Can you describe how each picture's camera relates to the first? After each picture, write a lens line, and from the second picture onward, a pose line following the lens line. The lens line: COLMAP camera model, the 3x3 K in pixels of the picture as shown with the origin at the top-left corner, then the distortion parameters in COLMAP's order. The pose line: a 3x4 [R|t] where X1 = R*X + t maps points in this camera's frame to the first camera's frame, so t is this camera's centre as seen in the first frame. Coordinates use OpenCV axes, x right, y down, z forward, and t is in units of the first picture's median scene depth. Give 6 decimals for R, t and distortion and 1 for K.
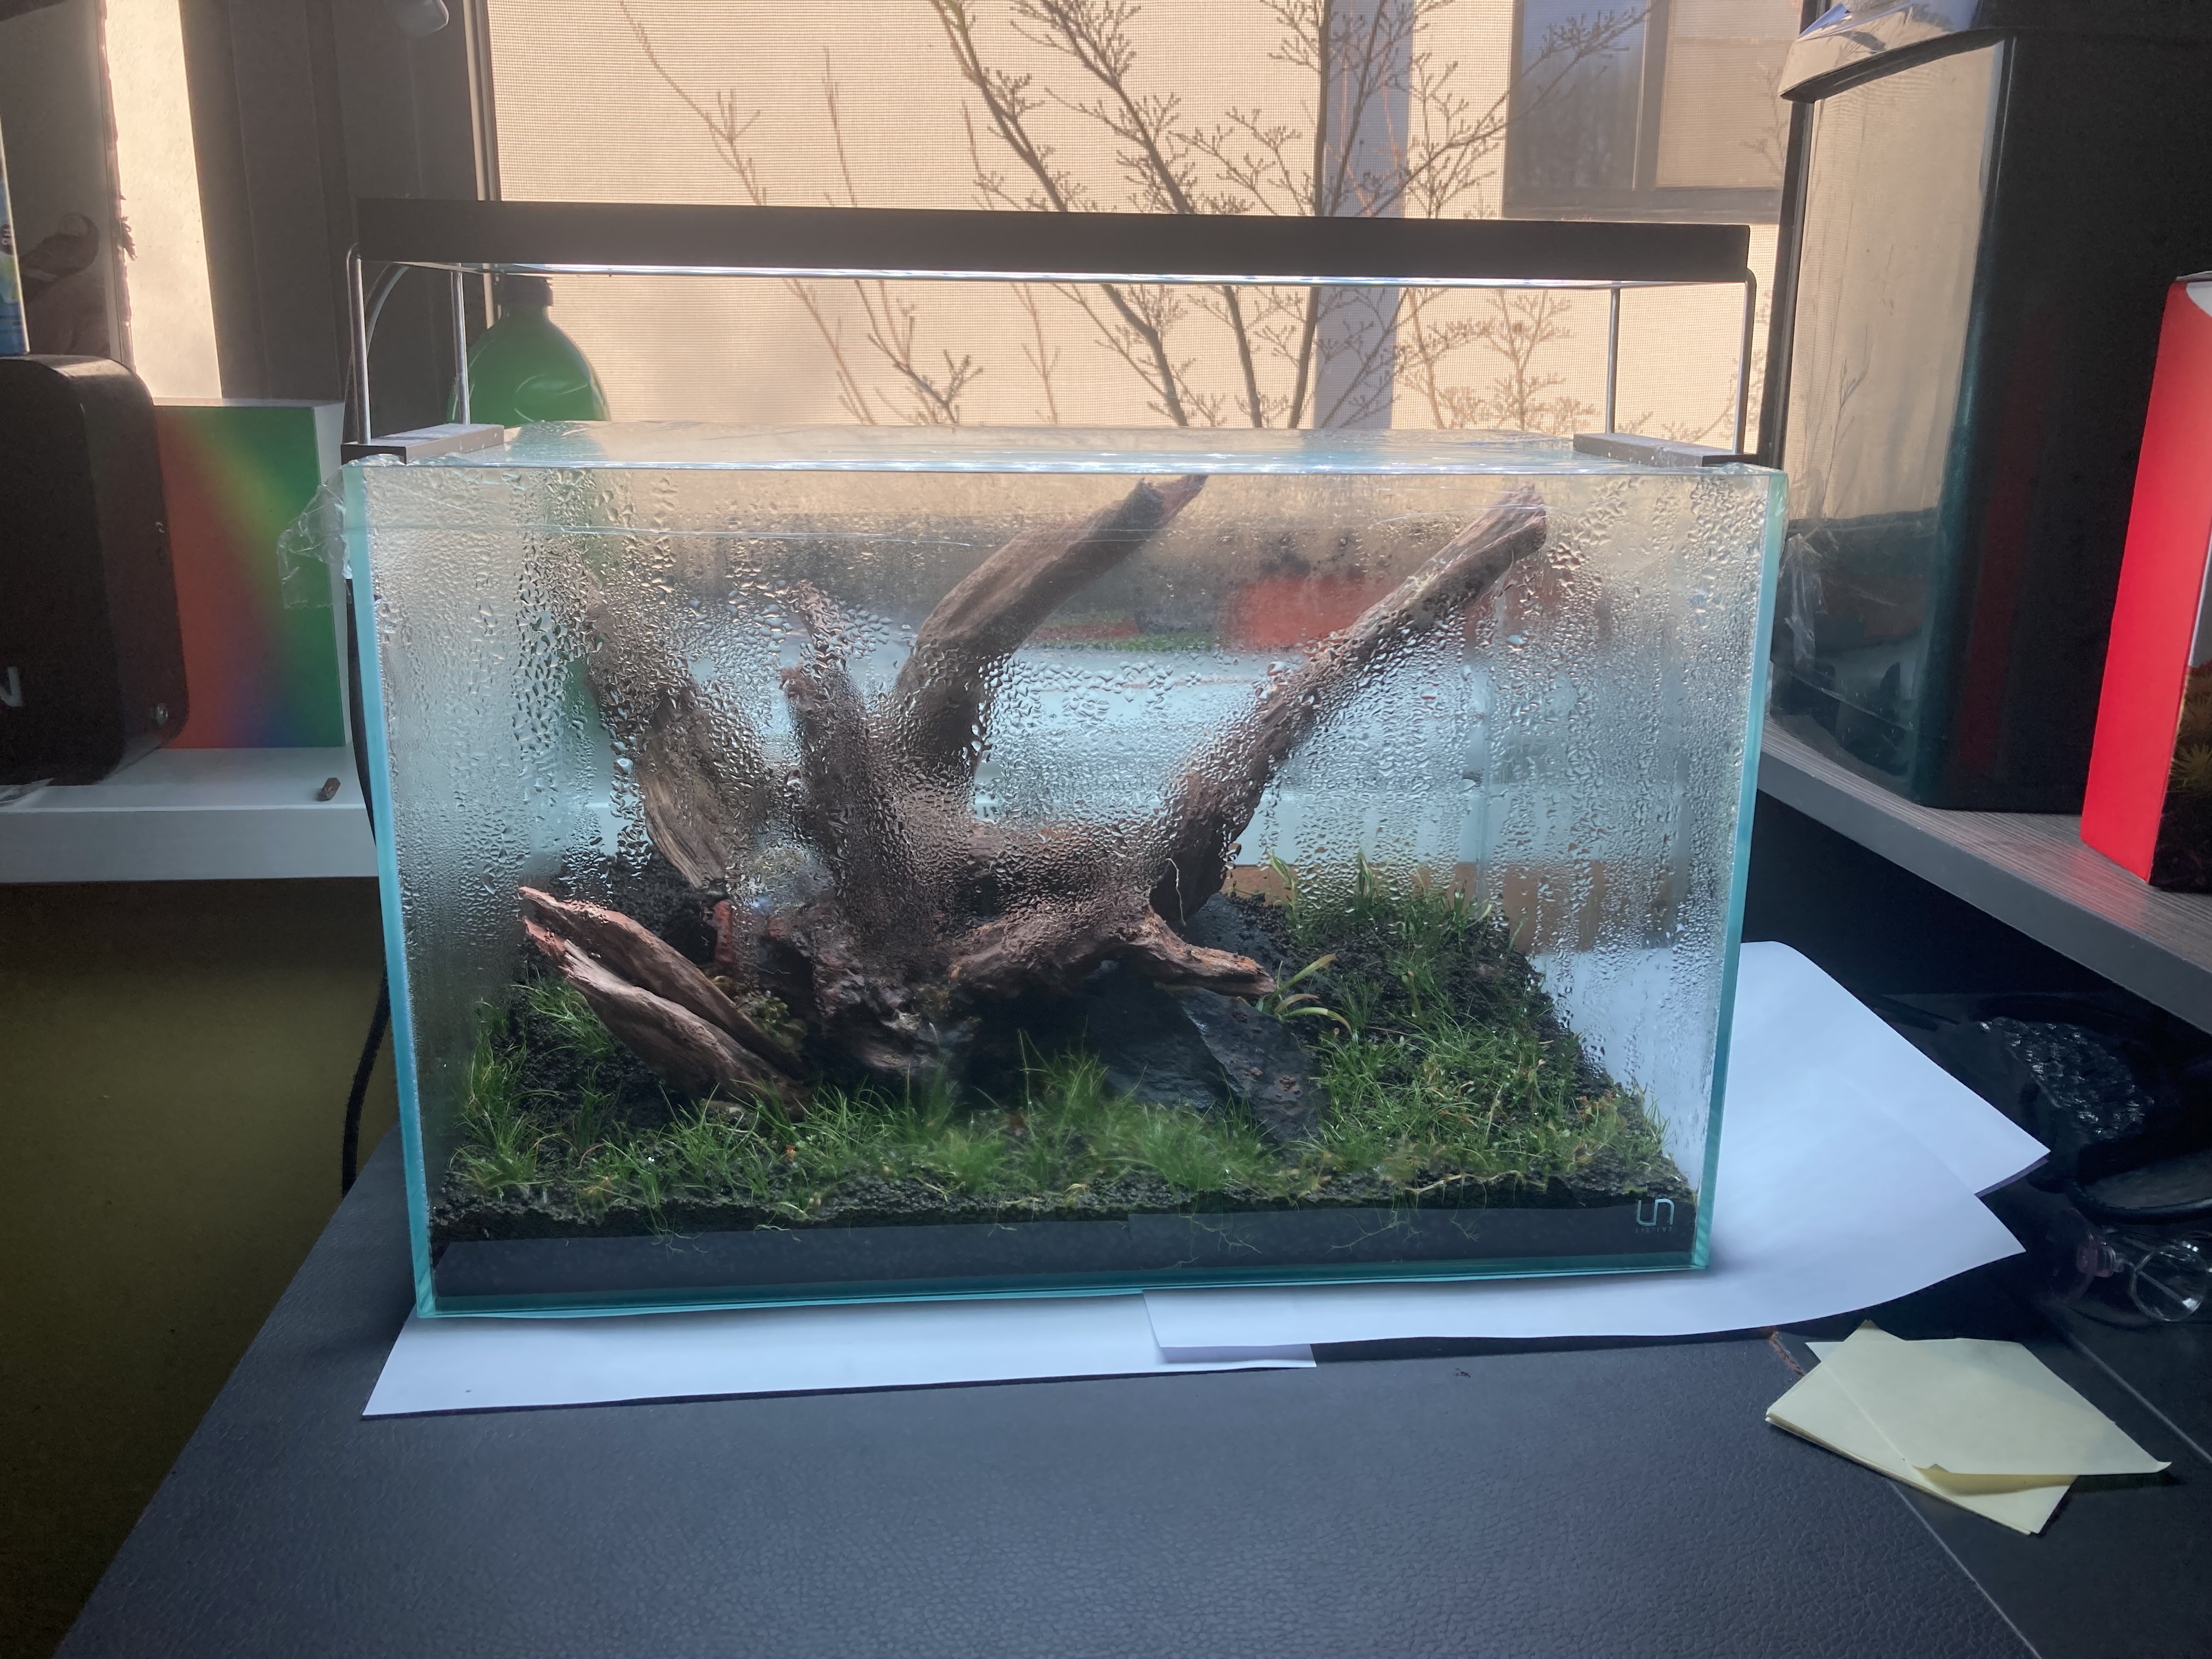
lens RADIAL K [[1866.6, 0, 1072.2], [0, 1866.6, 856.9], [0, 0, 1]] dist [0.094679, -0.000800]
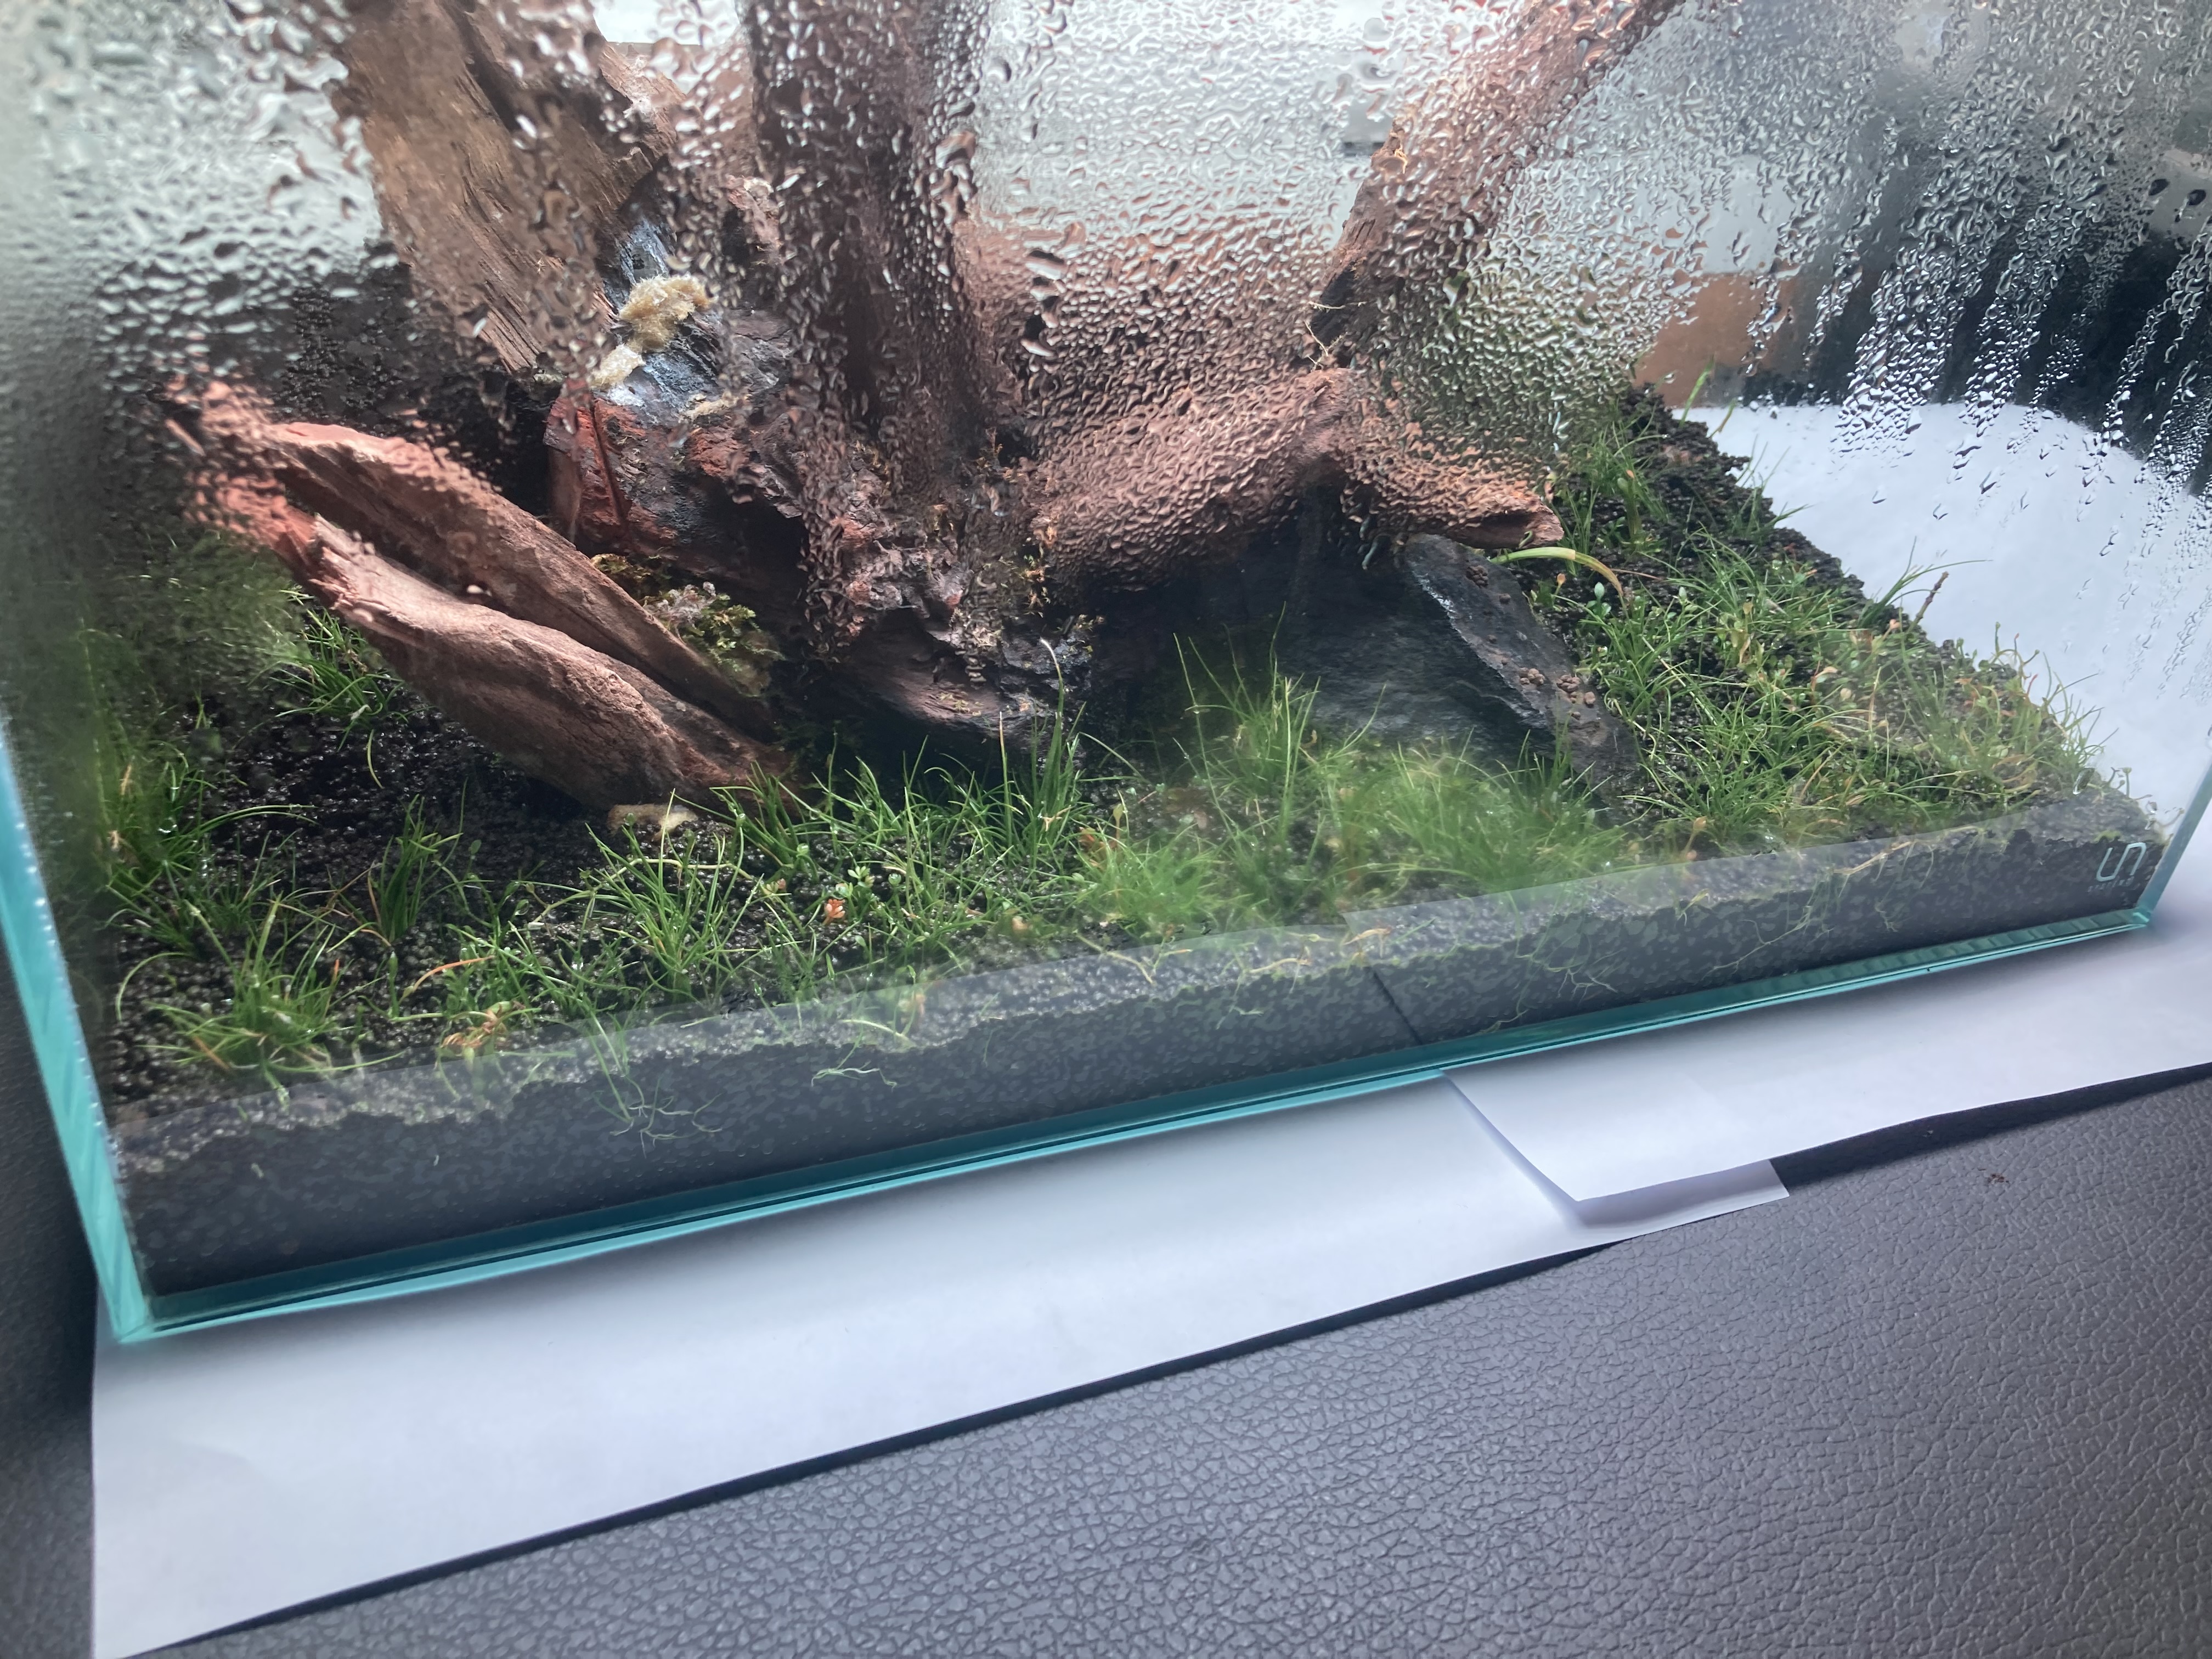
lens RADIAL K [[1821.0, 0, 1109.5], [0, 1821.0, 856.4], [0, 0, 1]] dist [0.203480, -0.462166]
pose [[0.953177, -0.090808, 0.288459, -0.211576], [-0.009903, 0.943968, 0.329889, -0.025738], [-0.302252, -0.317299, 0.898869, 0.491395]]
